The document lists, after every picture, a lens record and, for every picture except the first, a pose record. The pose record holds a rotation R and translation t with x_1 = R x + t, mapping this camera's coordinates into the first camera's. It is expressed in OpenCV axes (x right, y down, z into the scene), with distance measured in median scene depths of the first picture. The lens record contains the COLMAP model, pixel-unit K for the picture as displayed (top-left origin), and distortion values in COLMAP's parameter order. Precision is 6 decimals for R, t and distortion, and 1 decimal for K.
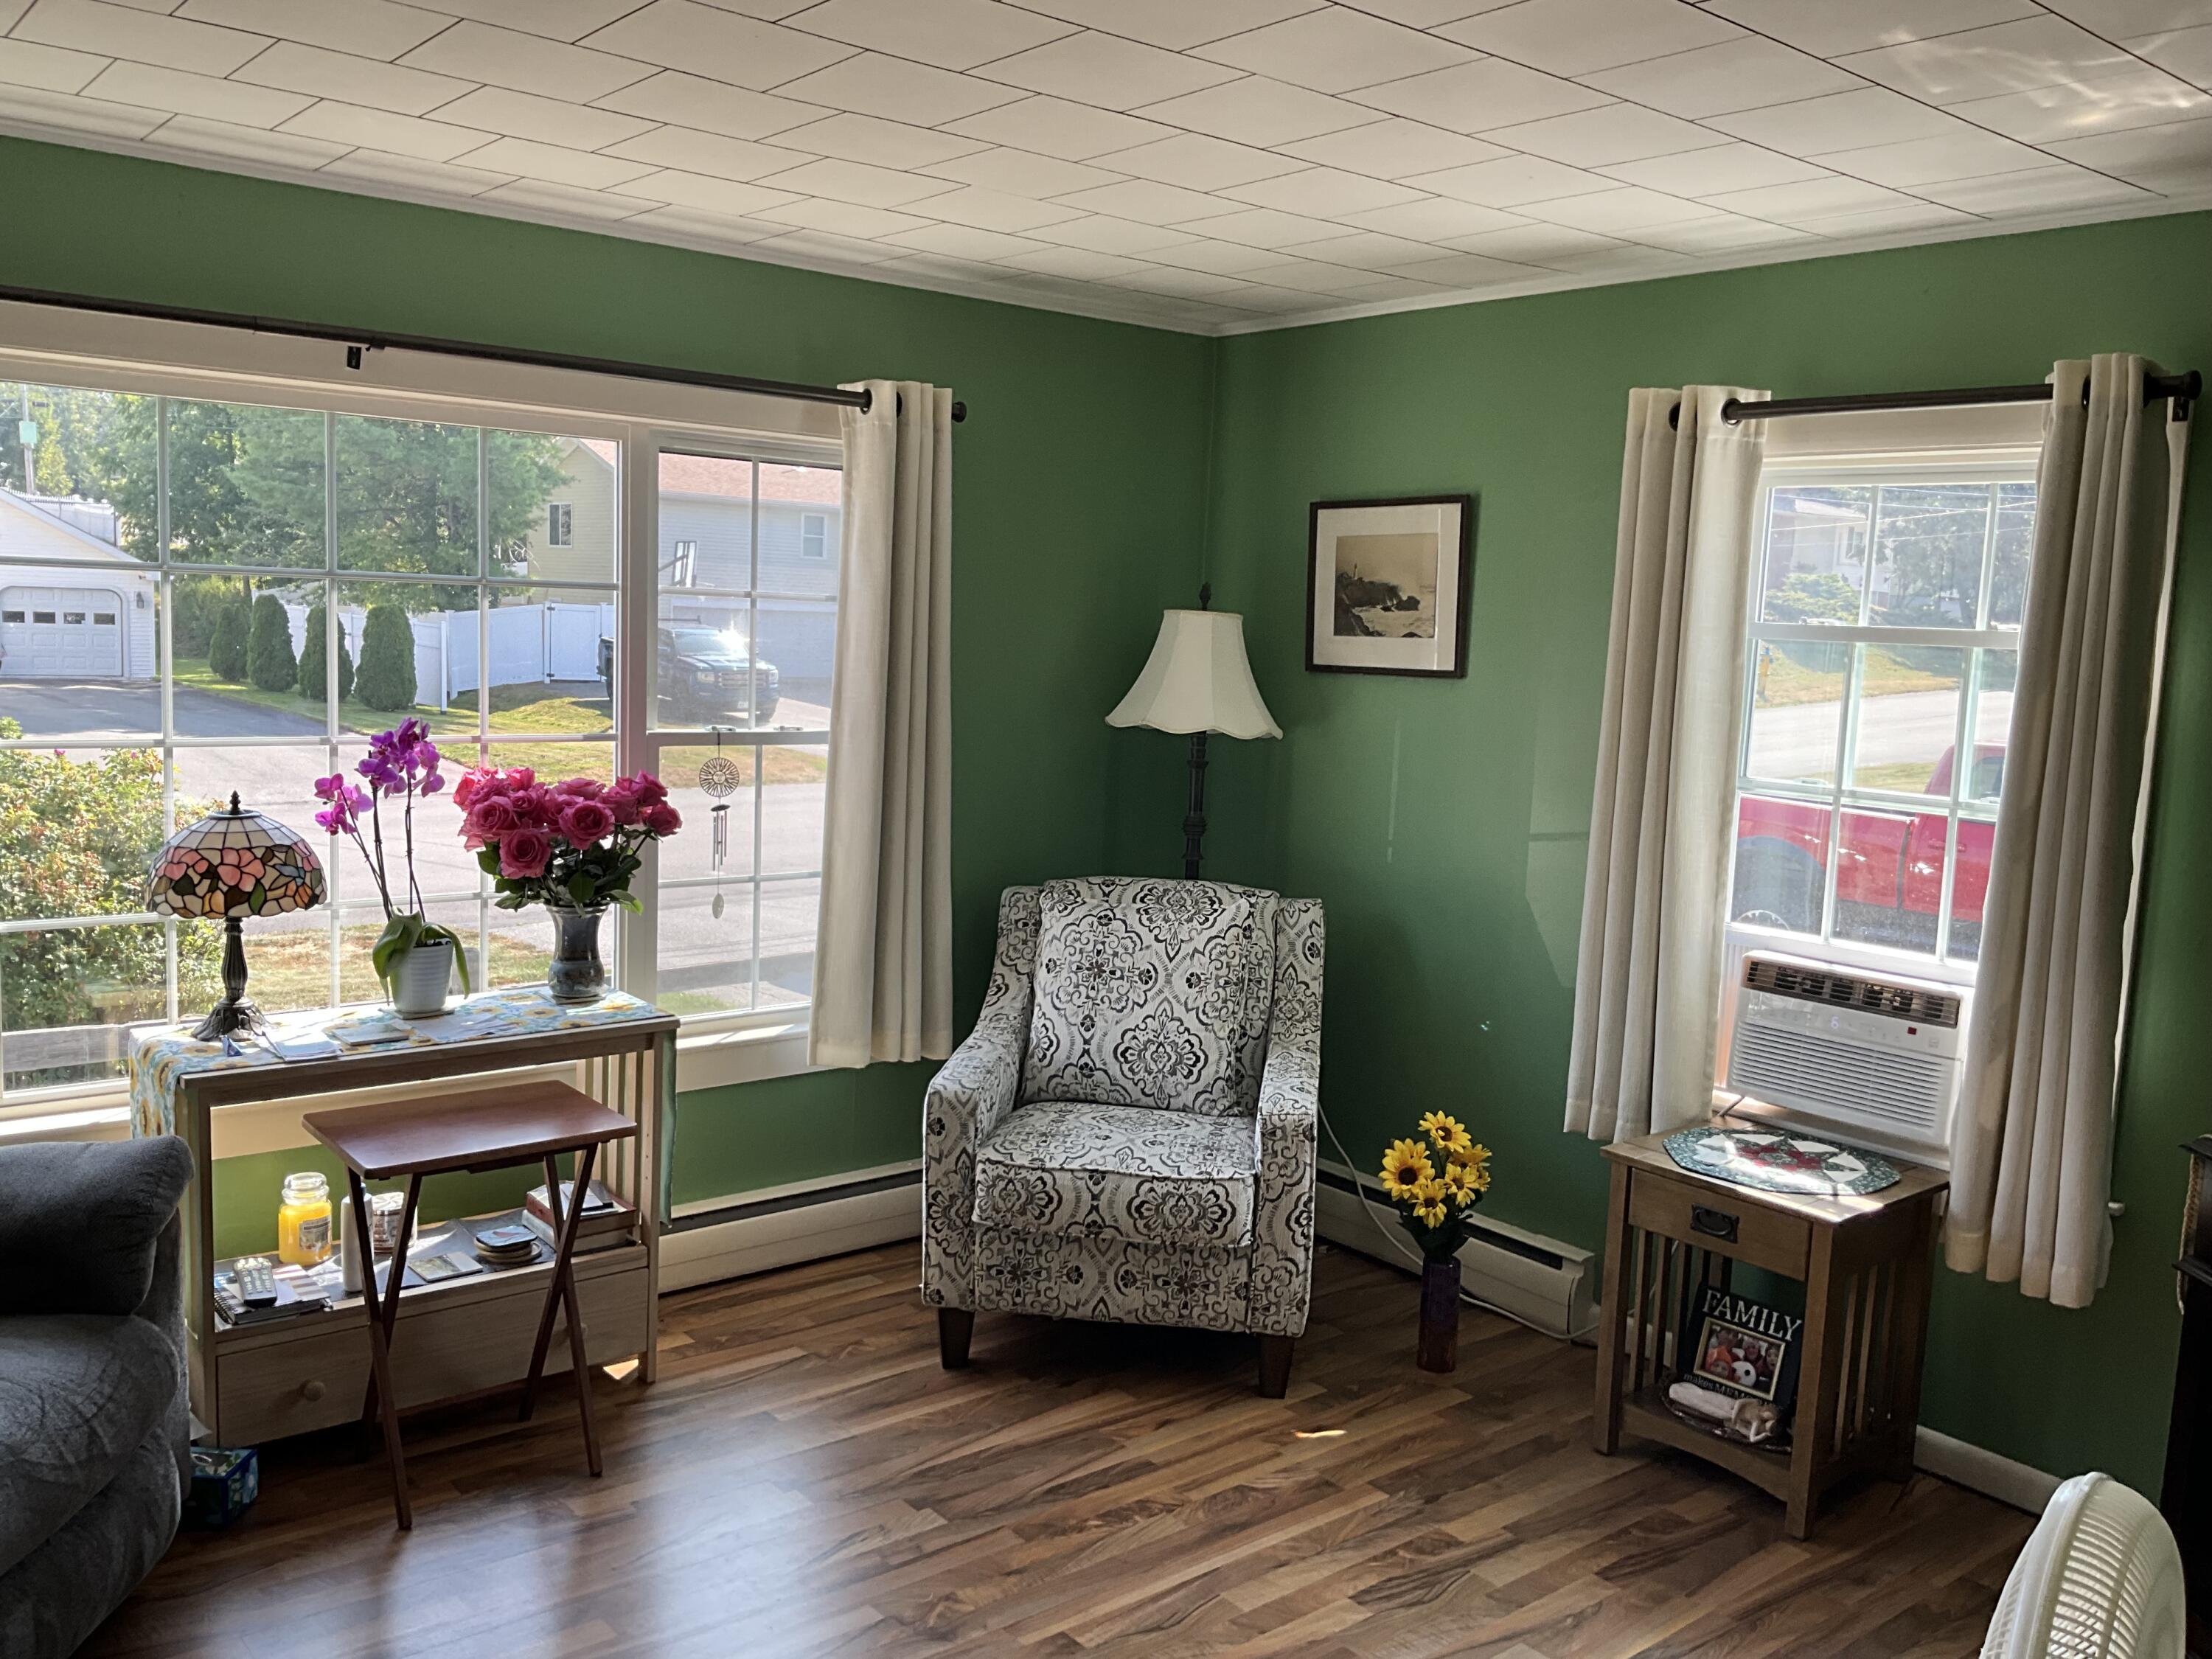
lens RADIAL K [[1865.9, 0, 1110.4], [0, 1865.9, 827.7], [0, 0, 1]] dist [0.037153, -0.007355]
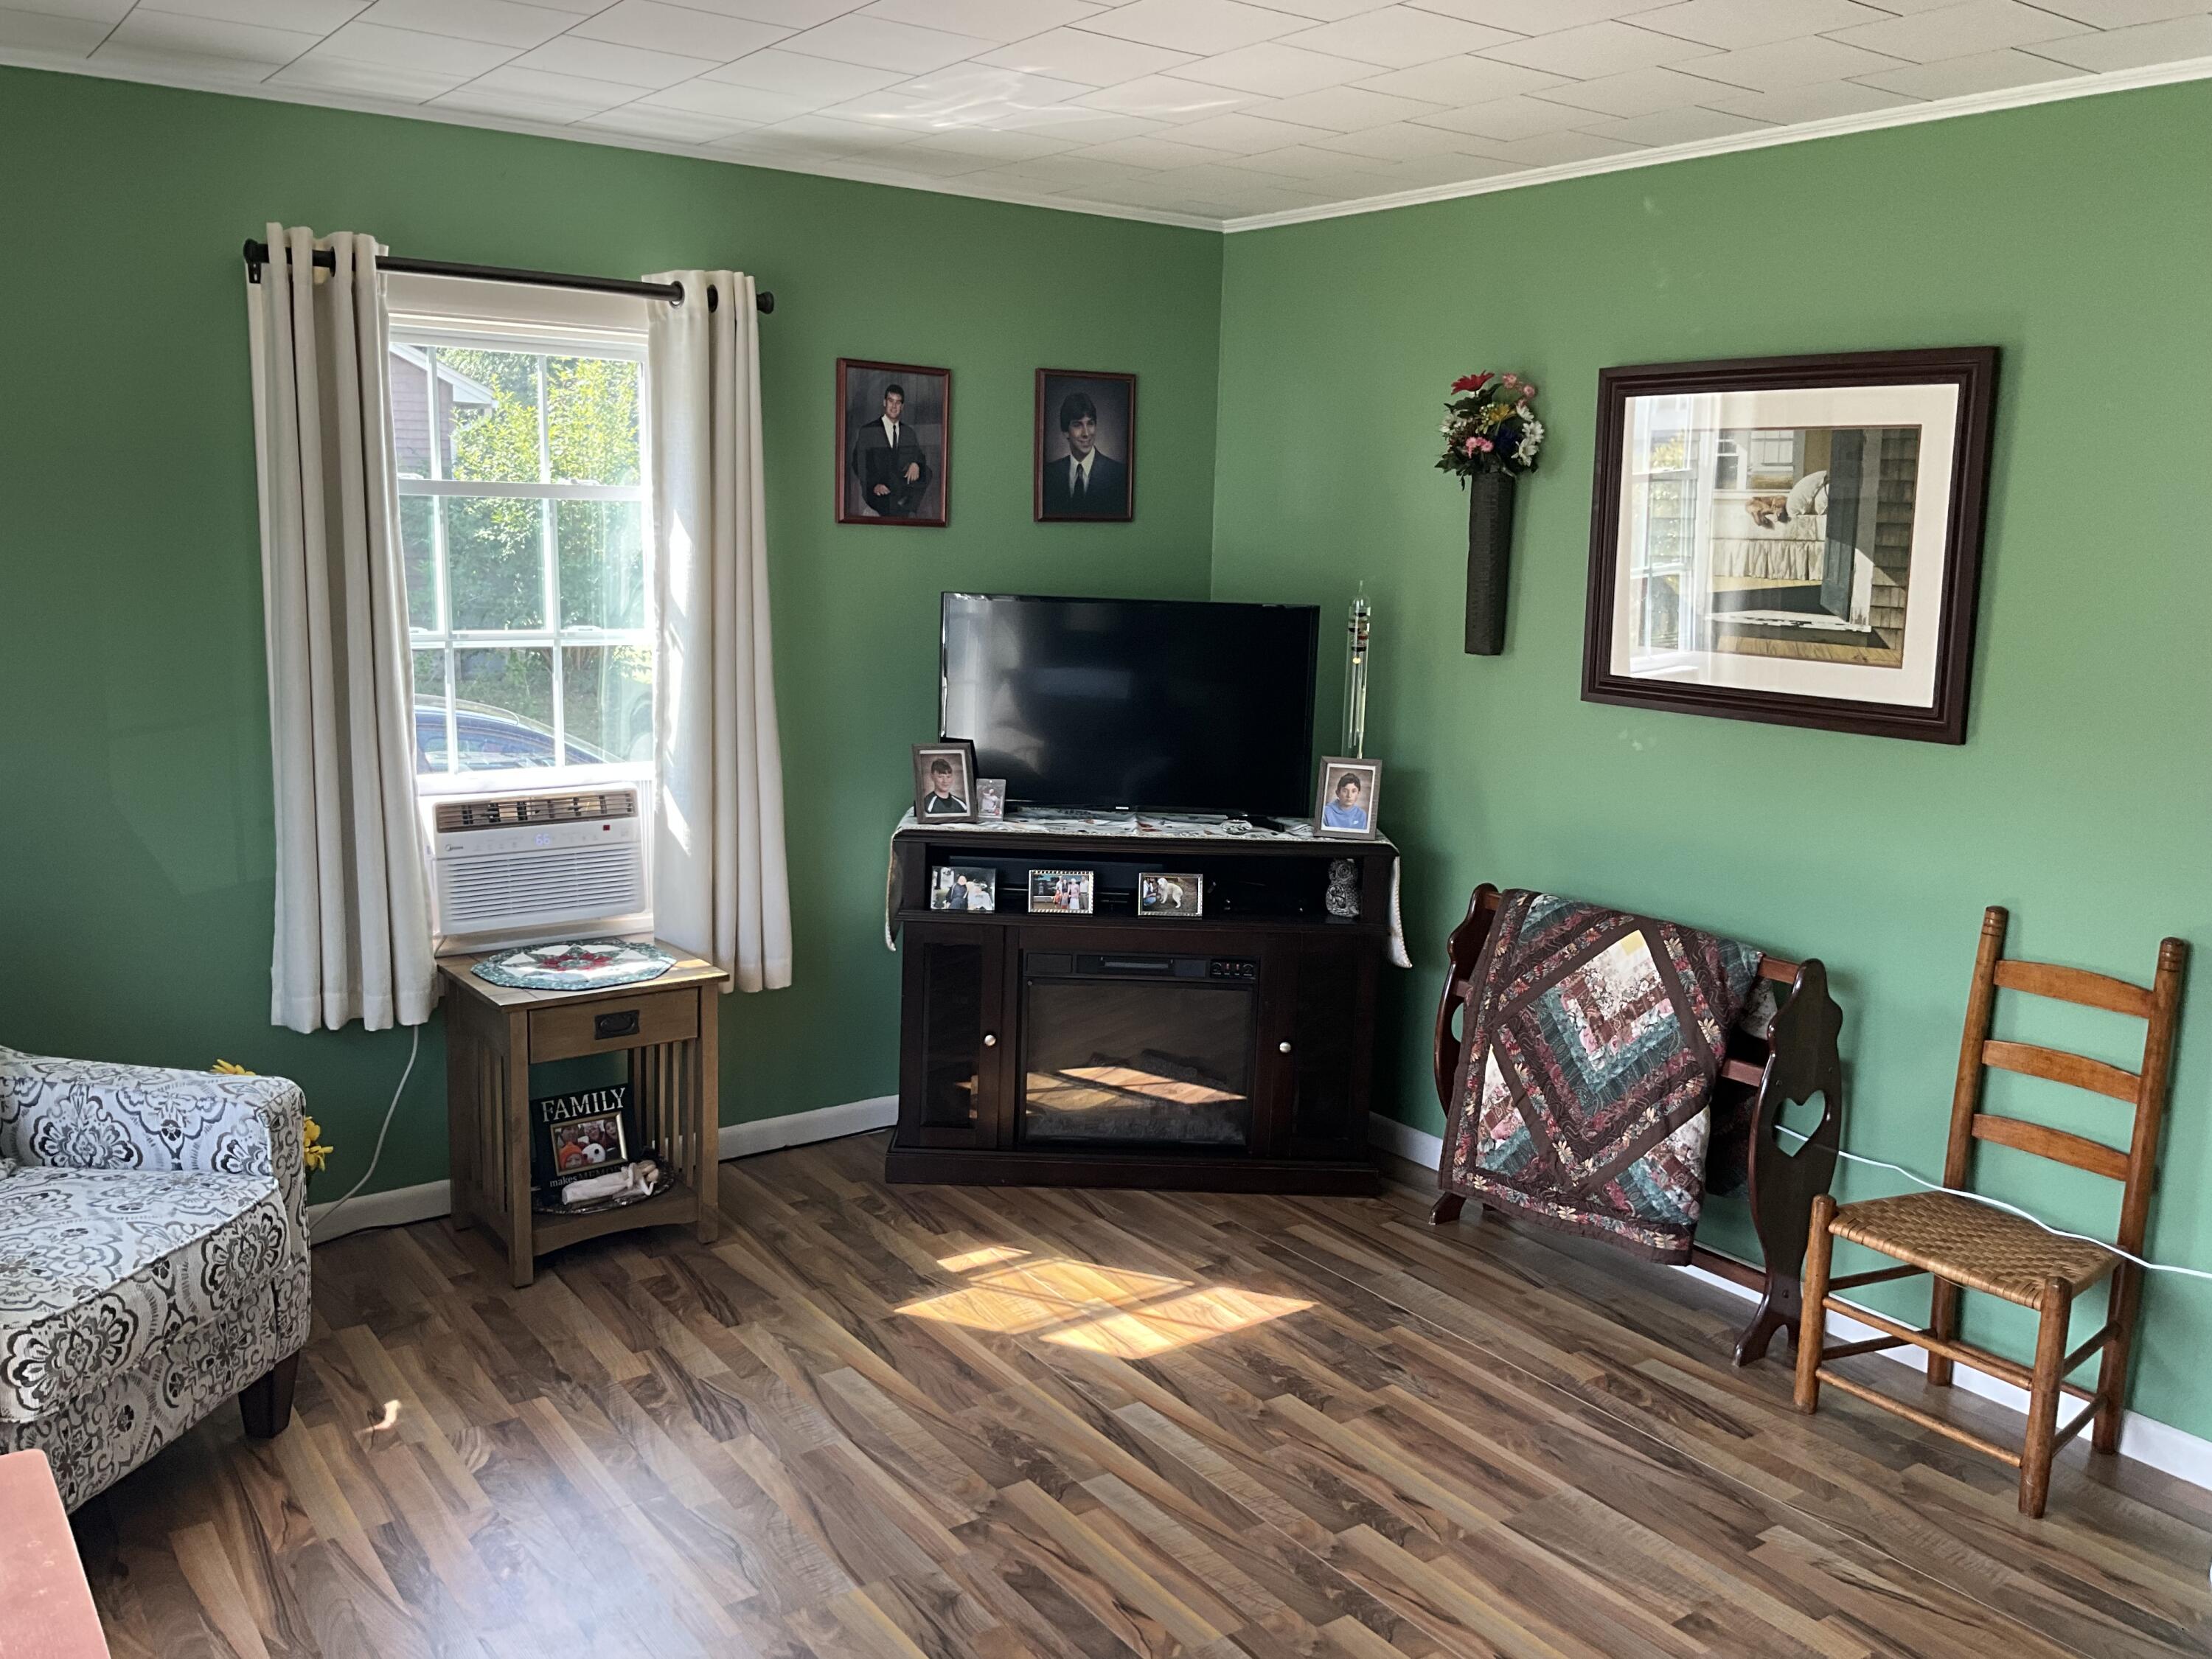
lens RADIAL K [[1865.9, 0, 1110.5], [0, 1865.9, 828.3], [0, 0, 1]] dist [0.037153, -0.007355]
pose [[0.065567, -0.211399, 0.975198, -0.695893], [0.096465, 0.974066, 0.204668, -0.101065], [-0.993174, 0.080653, 0.084260, 0.574171]]
